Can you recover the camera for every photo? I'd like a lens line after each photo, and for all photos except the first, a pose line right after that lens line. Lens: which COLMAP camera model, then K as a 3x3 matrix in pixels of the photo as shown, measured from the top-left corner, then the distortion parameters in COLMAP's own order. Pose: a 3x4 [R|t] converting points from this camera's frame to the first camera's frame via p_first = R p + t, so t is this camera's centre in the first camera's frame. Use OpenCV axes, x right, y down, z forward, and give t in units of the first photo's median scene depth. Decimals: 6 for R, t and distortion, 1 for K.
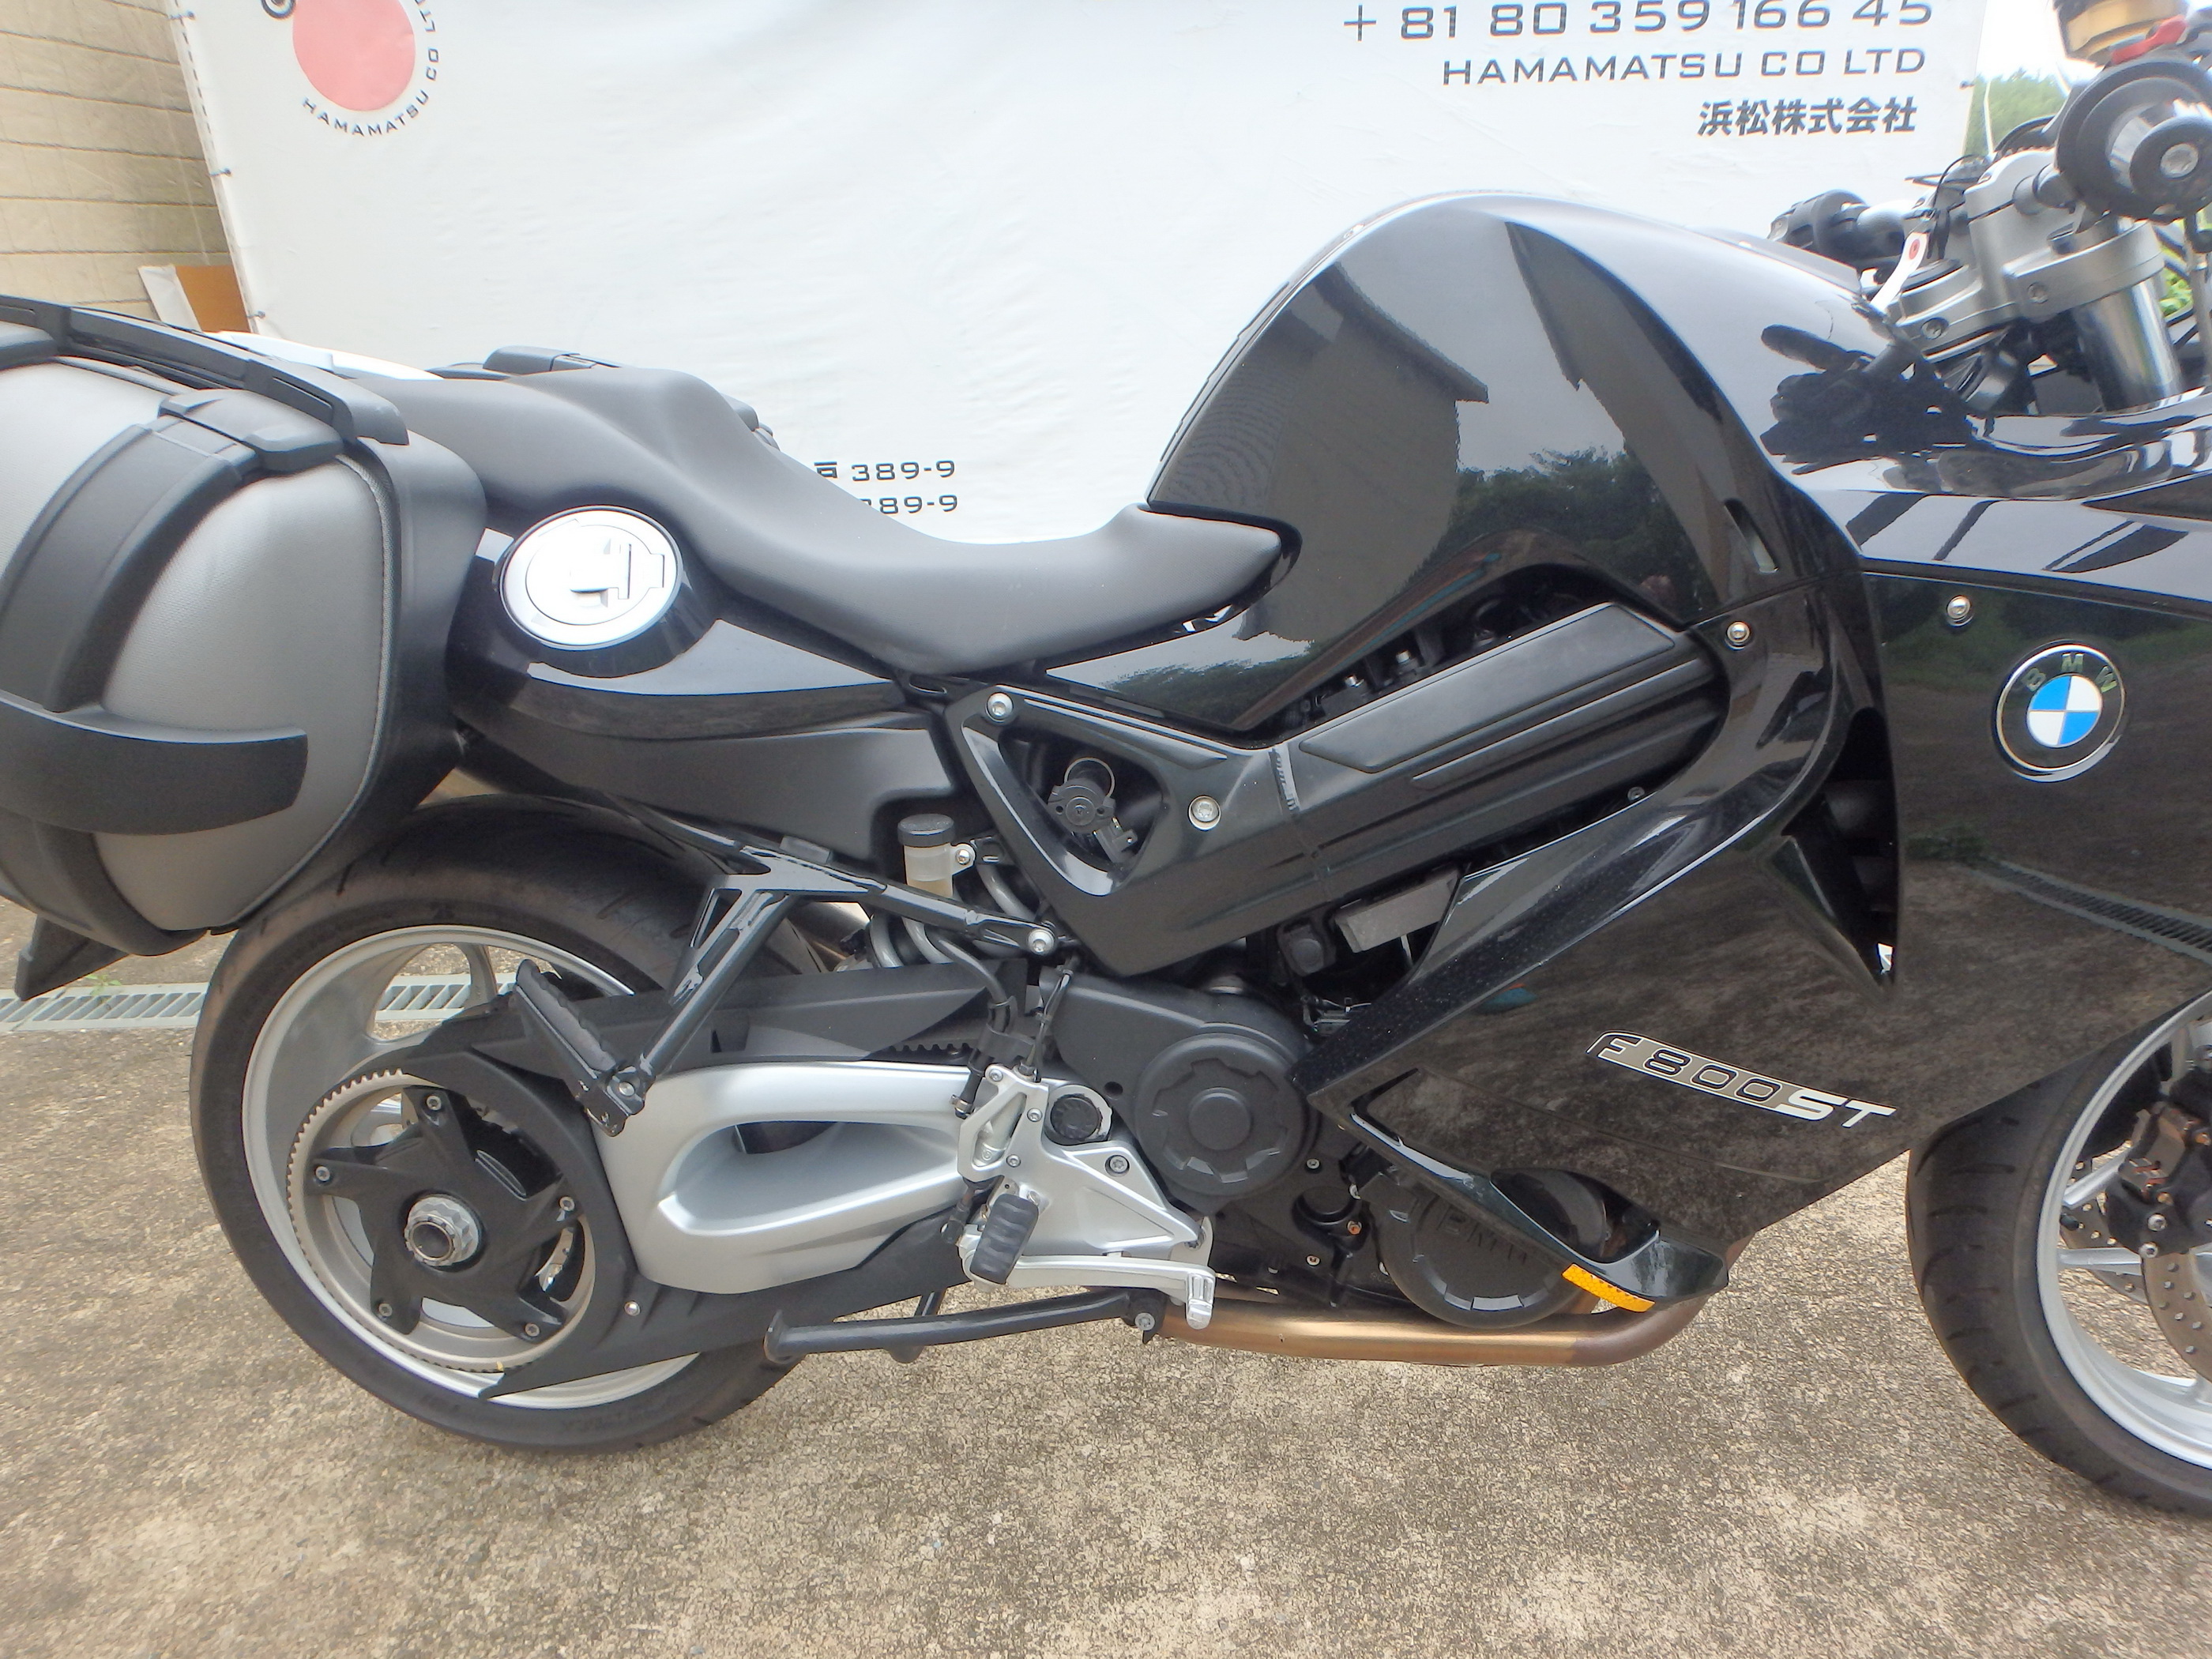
lens RADIAL K [[1399.9, 0, 1117.8], [0, 1399.9, 806.2], [0, 0, 1]] dist [-0.042883, 0.017643]
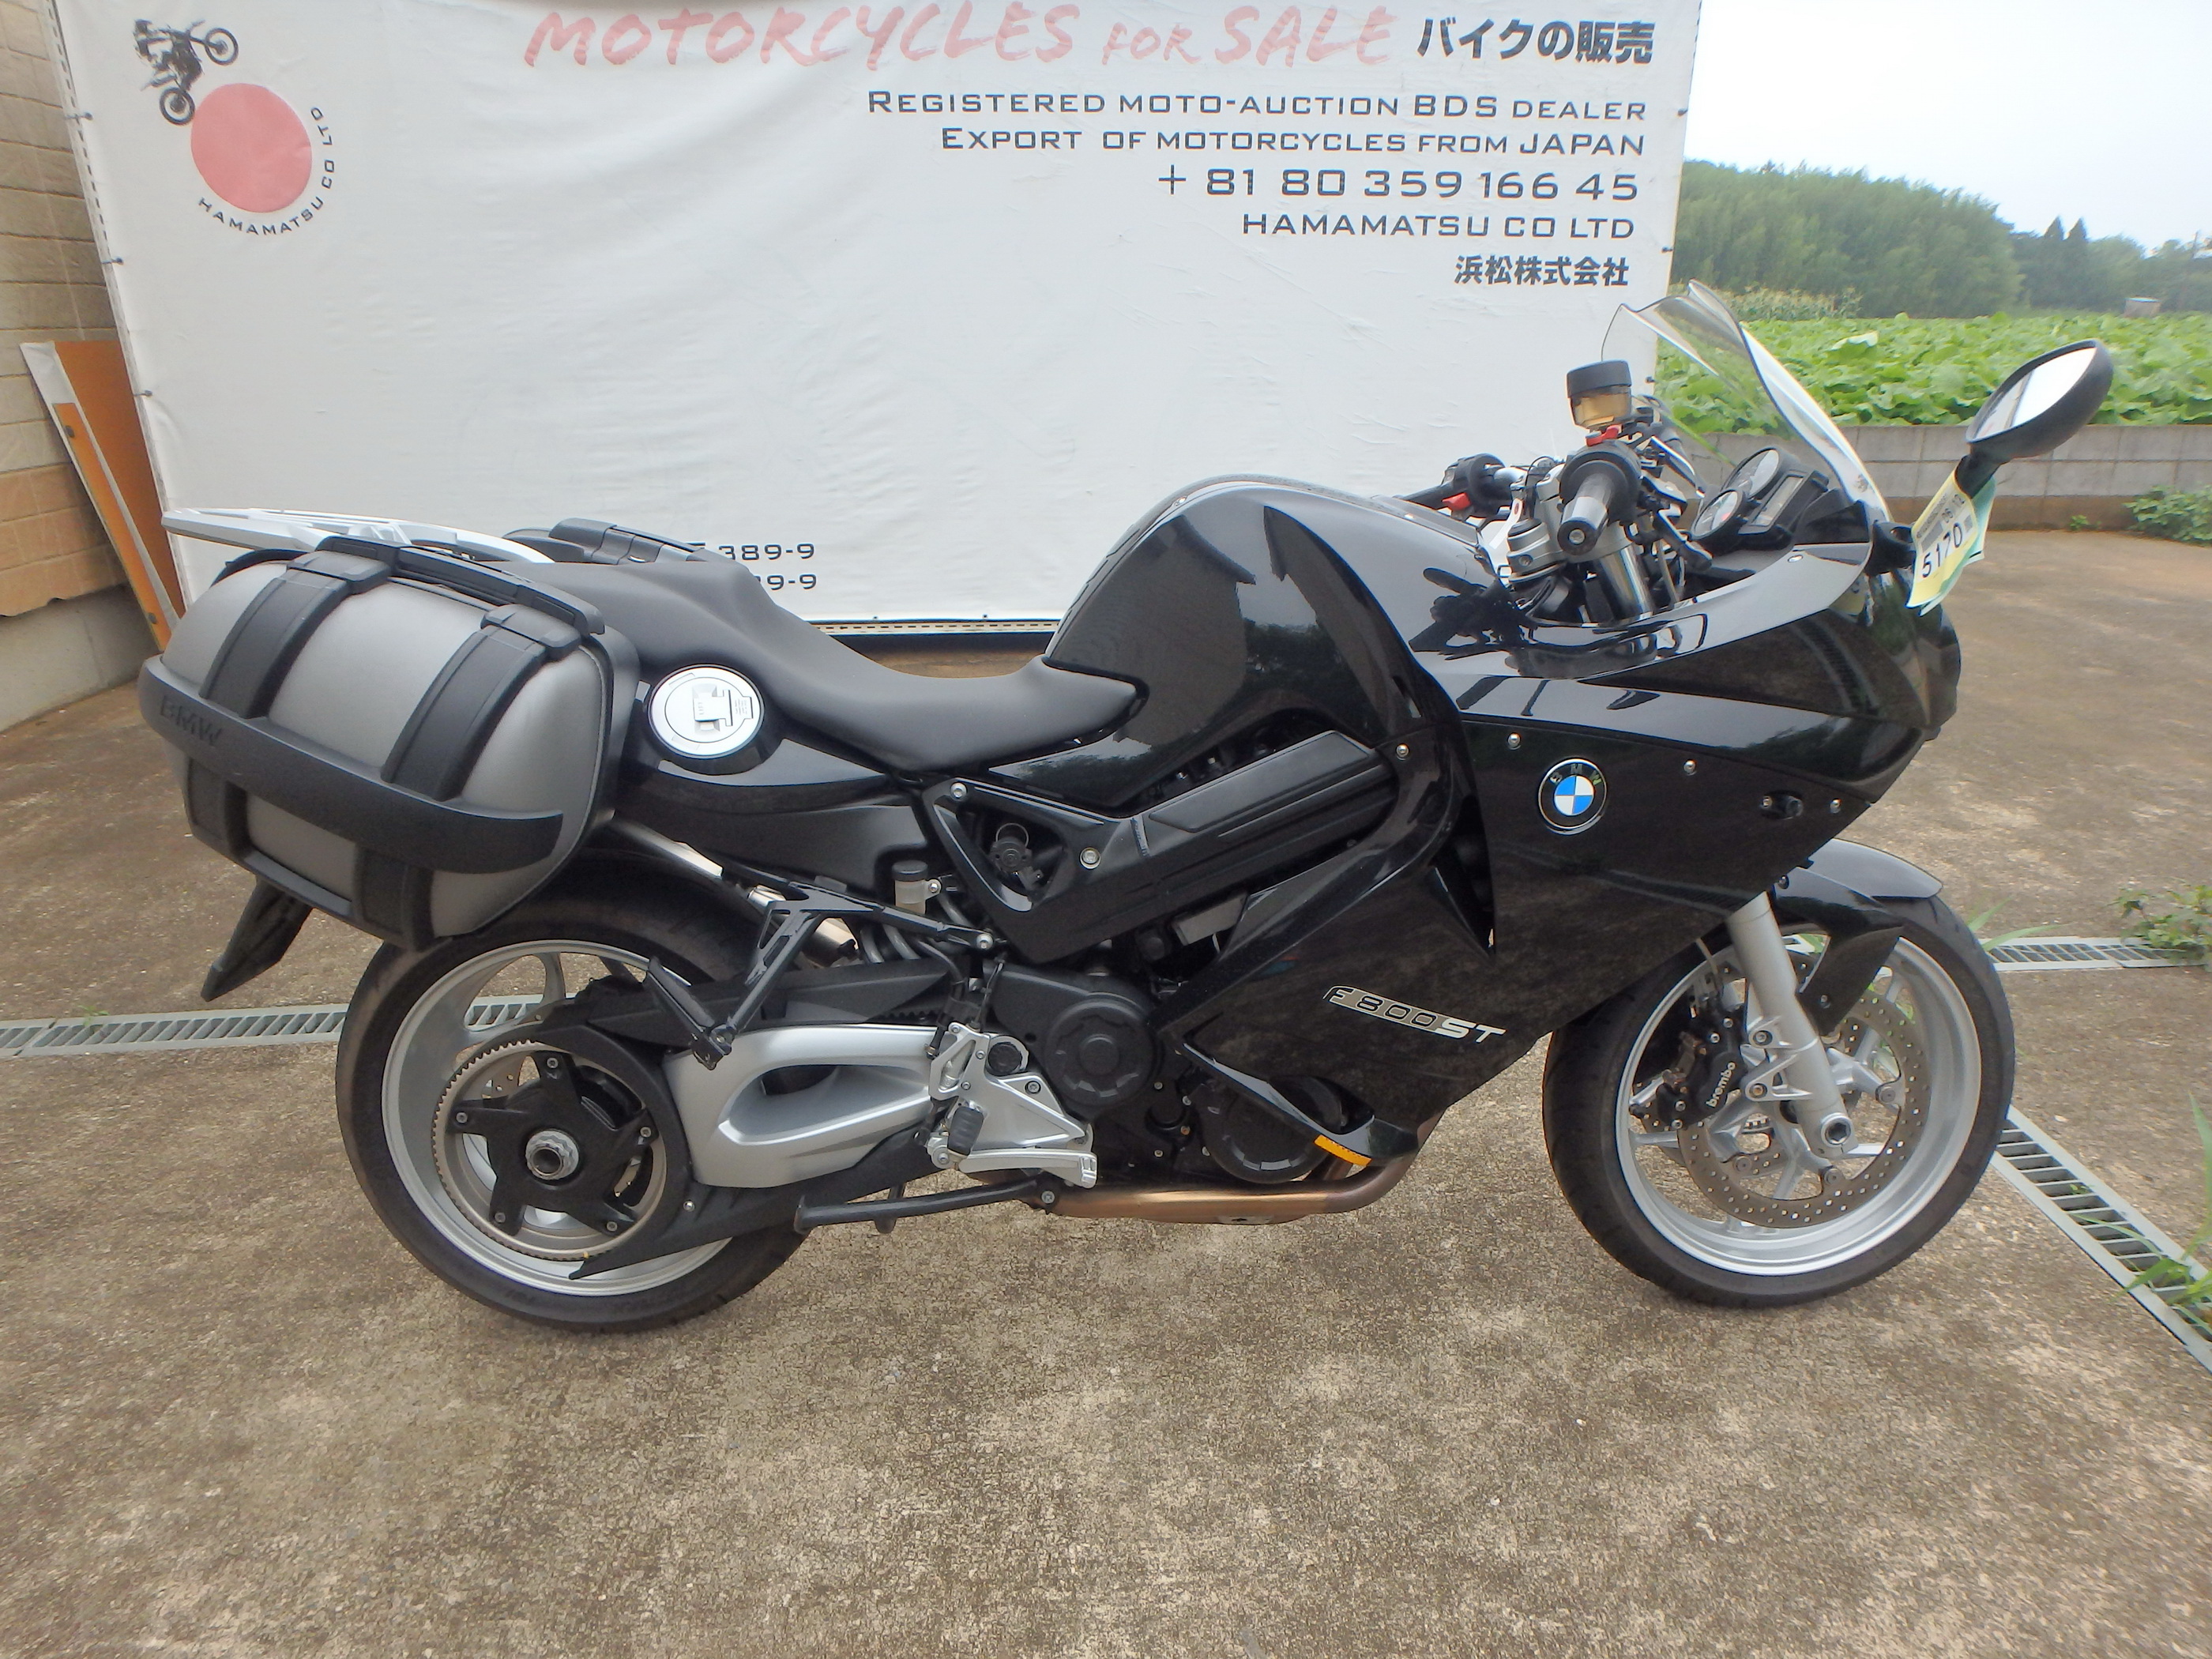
lens RADIAL K [[1404.7, 0, 1100.4], [0, 1404.7, 799.0], [0, 0, 1]] dist [-0.049520, 0.018520]
pose [[0.993150, -0.006761, 0.116649, -0.084529], [0.011235, 0.999224, -0.037743, -0.000571], [-0.116303, 0.038795, 0.992456, -0.454682]]
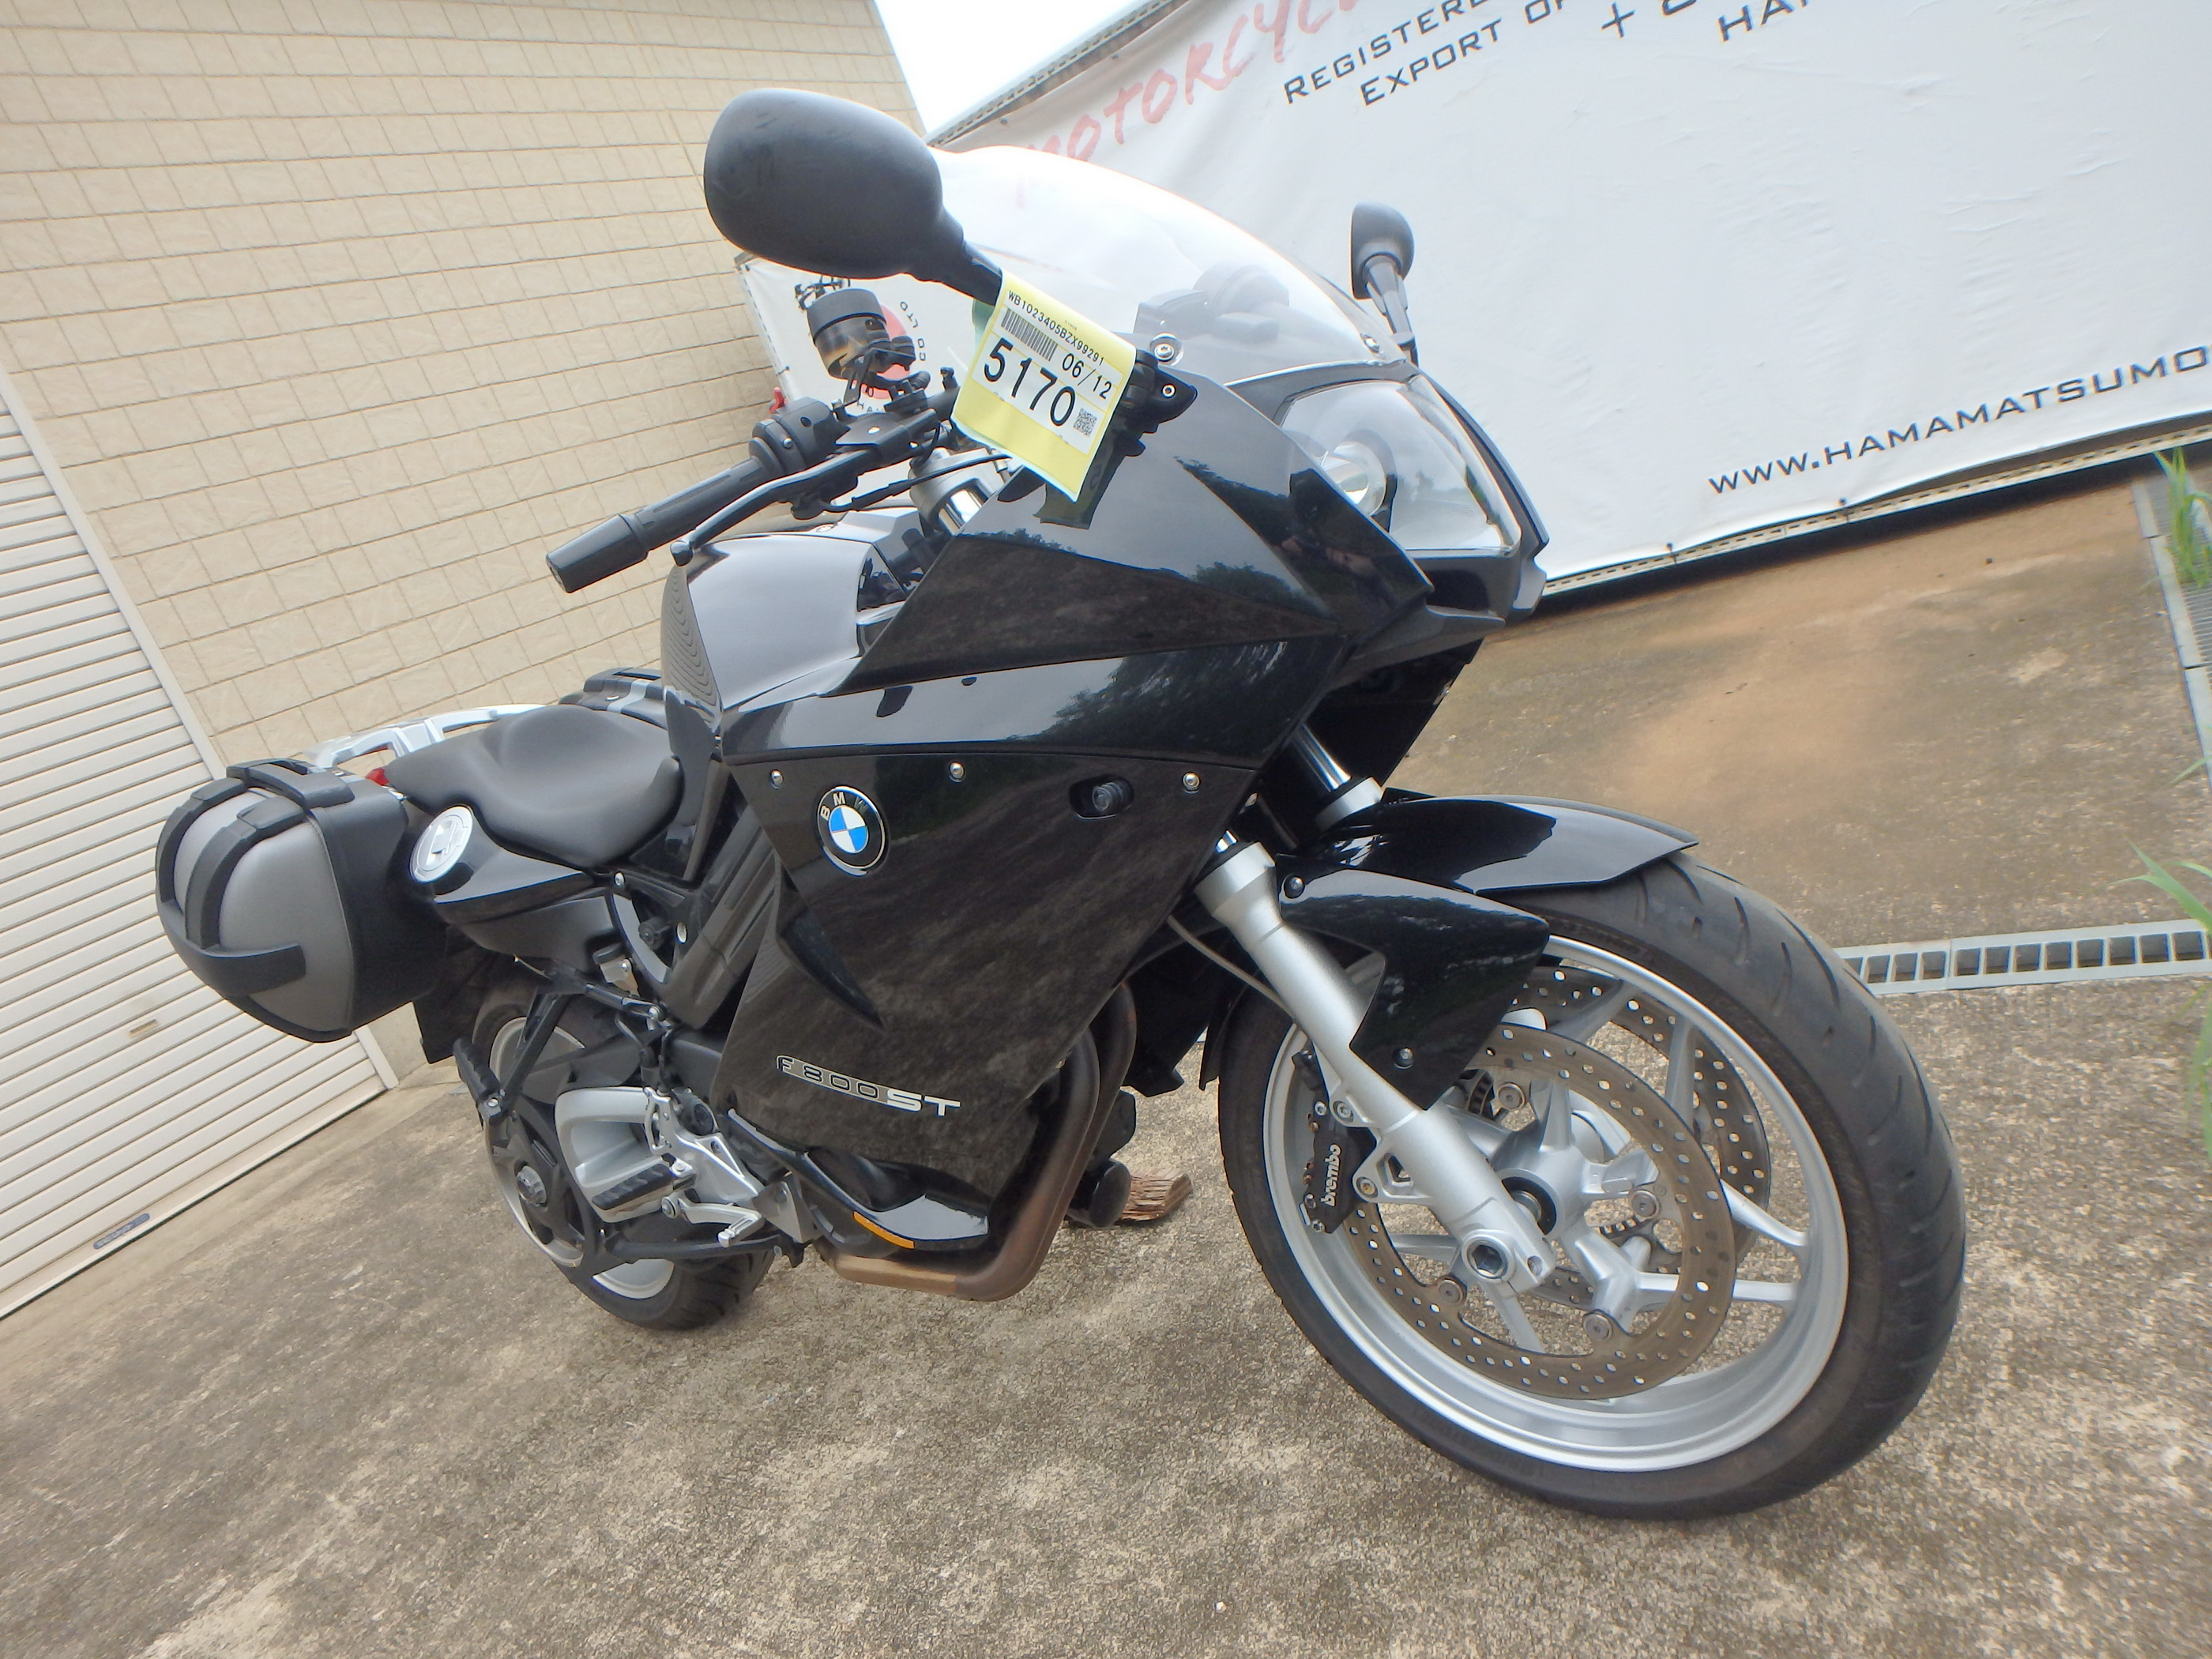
lens RADIAL K [[1376.1, 0, 1102.8], [0, 1376.1, 840.1], [0, 0, 1]] dist [-0.047911, 0.020612]
pose [[0.817588, -0.122258, -0.562674, 1.084533], [0.117688, 0.992051, -0.044548, 0.020309], [0.563648, -0.029798, 0.825477, -0.035263]]
